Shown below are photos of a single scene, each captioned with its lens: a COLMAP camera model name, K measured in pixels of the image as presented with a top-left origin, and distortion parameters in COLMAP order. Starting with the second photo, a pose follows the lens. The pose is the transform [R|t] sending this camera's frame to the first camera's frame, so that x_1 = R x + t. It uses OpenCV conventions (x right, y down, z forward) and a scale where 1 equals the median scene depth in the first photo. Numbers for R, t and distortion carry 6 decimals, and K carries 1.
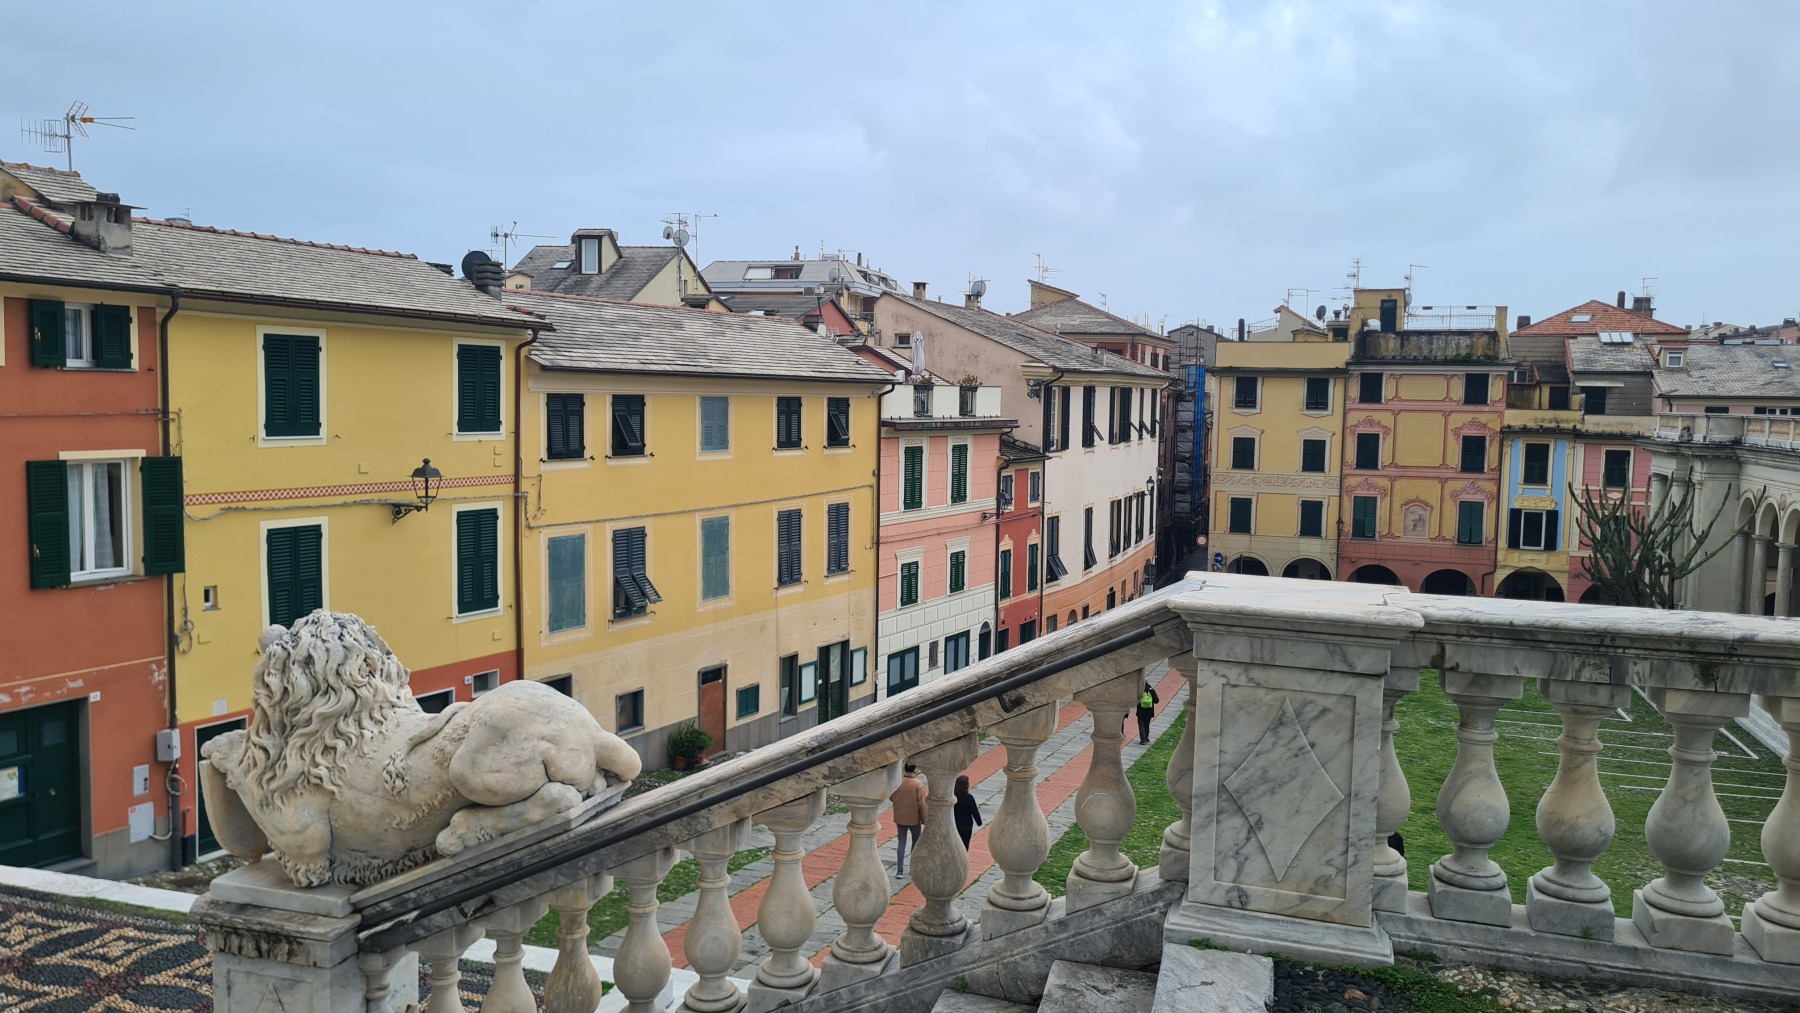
lens RADIAL K [[1340.5, 0, 902.1], [0, 1340.5, 502.0], [0, 0, 1]] dist [0.021185, -0.001771]
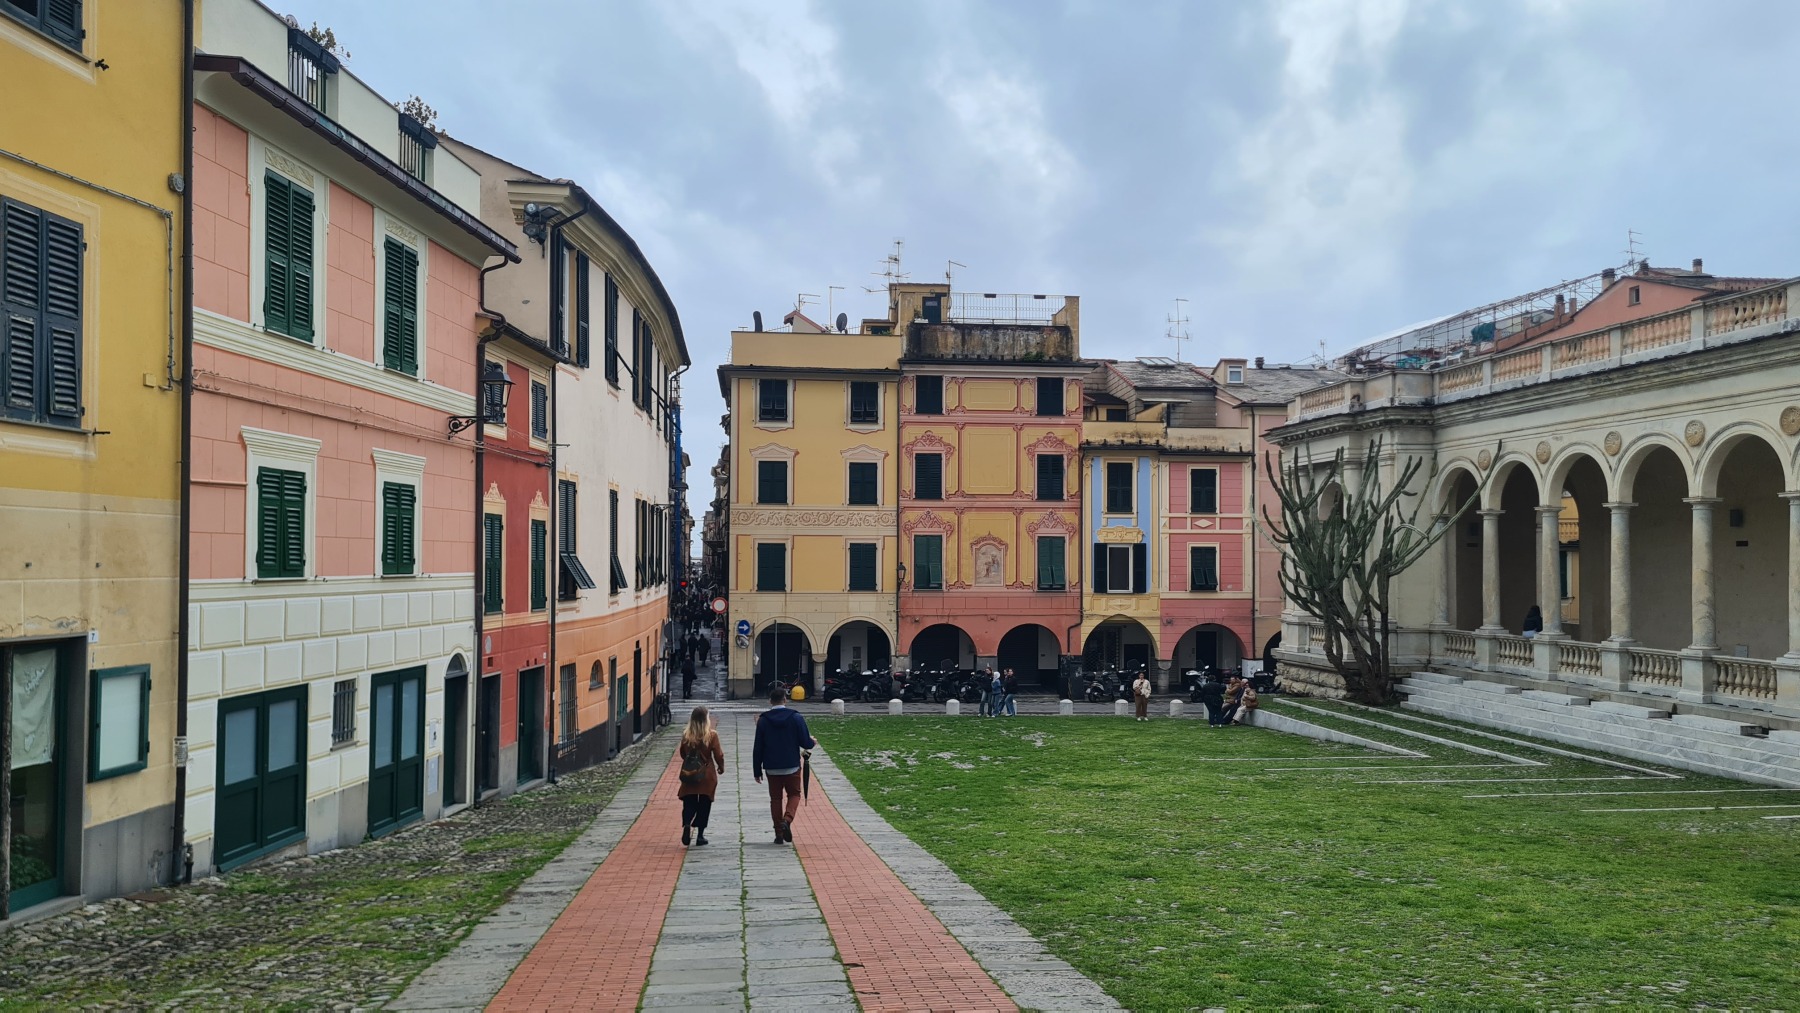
lens RADIAL K [[1340.5, 0, 907.2], [0, 1340.5, 517.5], [0, 0, 1]] dist [0.021185, -0.001771]
pose [[0.900910, -0.004802, 0.433979, -0.000336], [0.052248, 0.993866, -0.097467, 0.062204], [-0.430849, 0.110483, 0.895635, 0.323988]]
